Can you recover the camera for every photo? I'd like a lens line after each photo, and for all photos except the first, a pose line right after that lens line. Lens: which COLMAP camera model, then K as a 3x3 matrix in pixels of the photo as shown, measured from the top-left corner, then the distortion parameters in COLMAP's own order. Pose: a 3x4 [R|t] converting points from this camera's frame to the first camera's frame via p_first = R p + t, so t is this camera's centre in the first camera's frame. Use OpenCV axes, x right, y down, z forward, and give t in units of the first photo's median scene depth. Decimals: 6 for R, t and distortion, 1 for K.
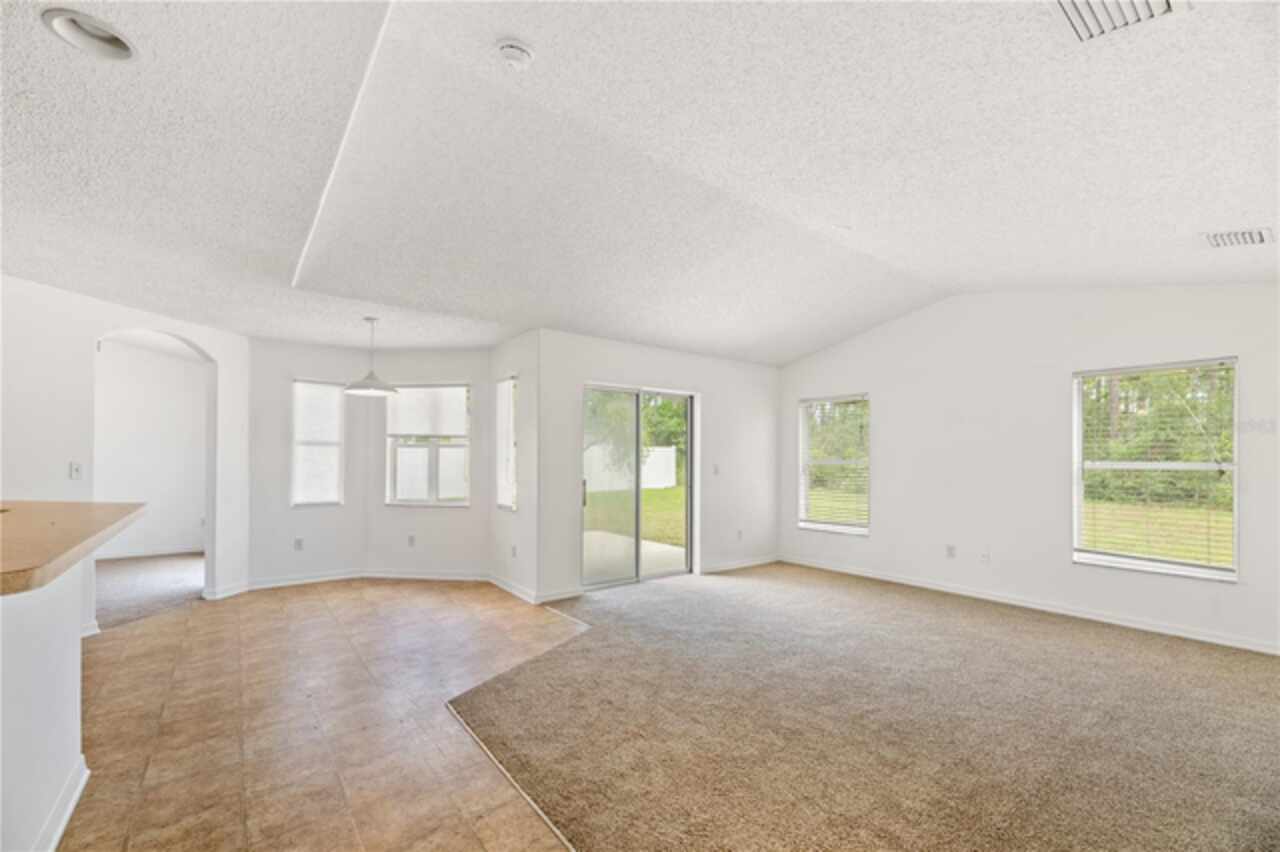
lens RADIAL K [[532.6, 0, 639.0], [0, 532.6, 458.4], [0, 0, 1]] dist [0.001697, 0.000340]
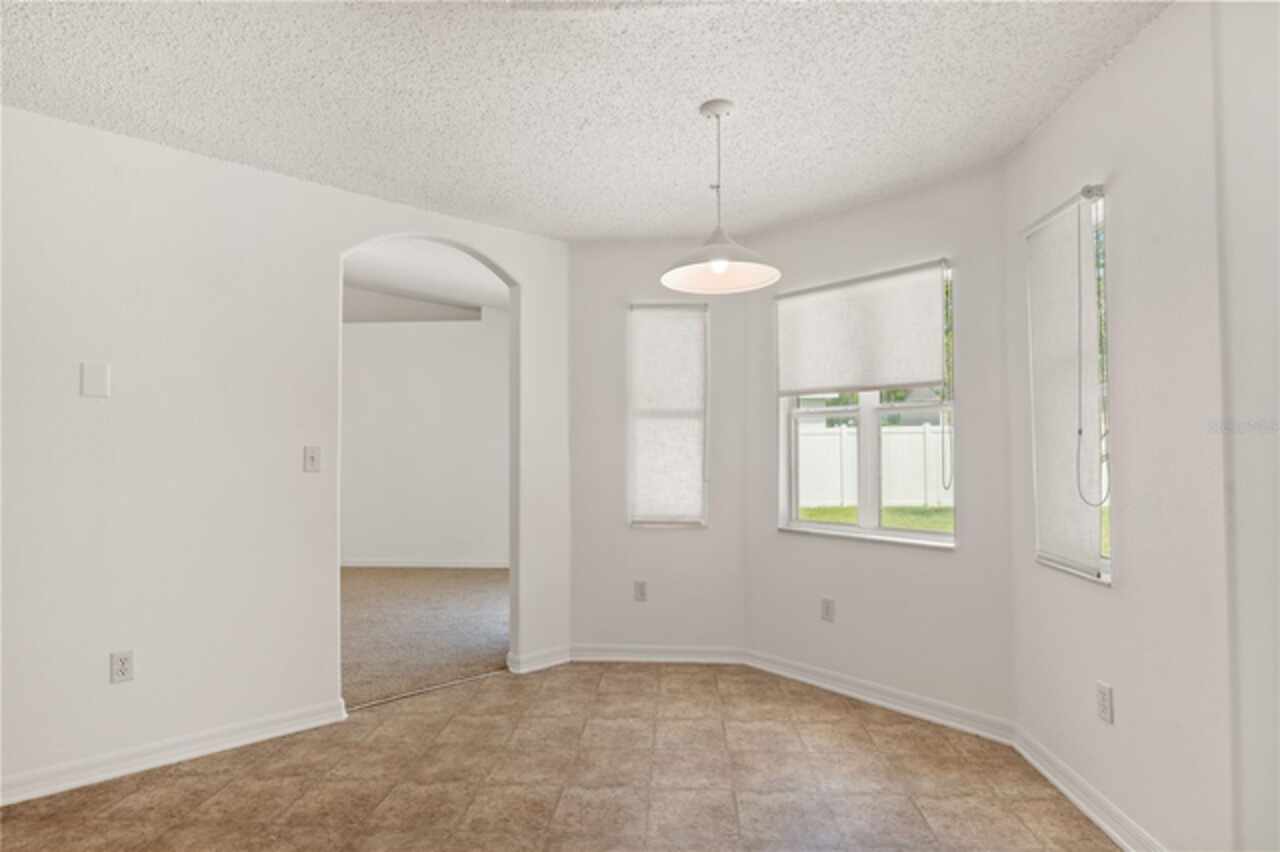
lens RADIAL K [[663.2, 0, 638.5], [0, 663.2, 427.1], [0, 0, 1]] dist [-0.000143, -0.000444]
pose [[0.753665, -0.029406, -0.656601, -0.164778], [0.008136, 0.999340, -0.035417, 0.010799], [0.657209, 0.021351, 0.753406, 0.450028]]
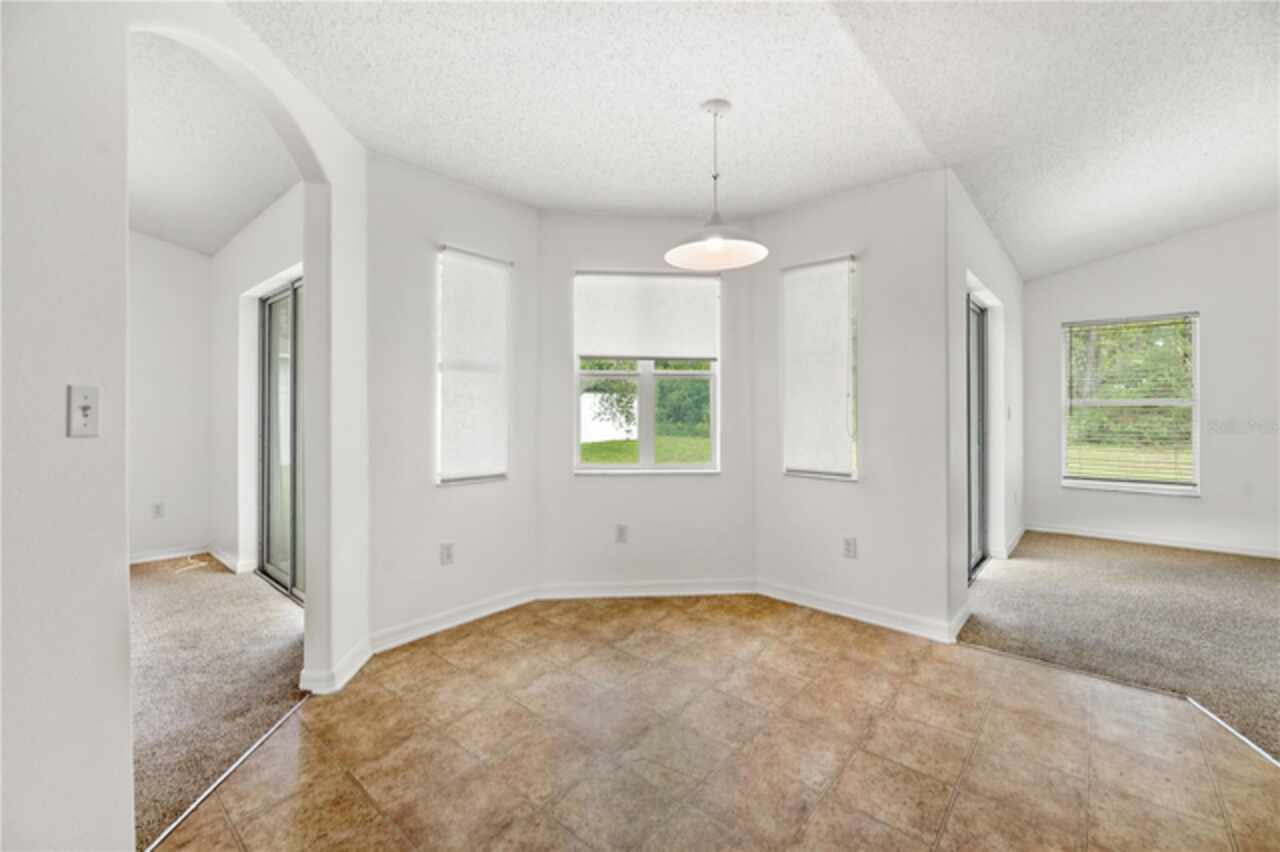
lens RADIAL K [[532.6, 0, 647.7], [0, 532.6, 407.0], [0, 0, 1]] dist [0.001697, 0.000340]
pose [[0.978148, -0.002182, 0.207897, -0.541984], [0.002784, 0.999993, -0.002604, 0.015549], [-0.207889, 0.003125, 0.978147, 0.425120]]
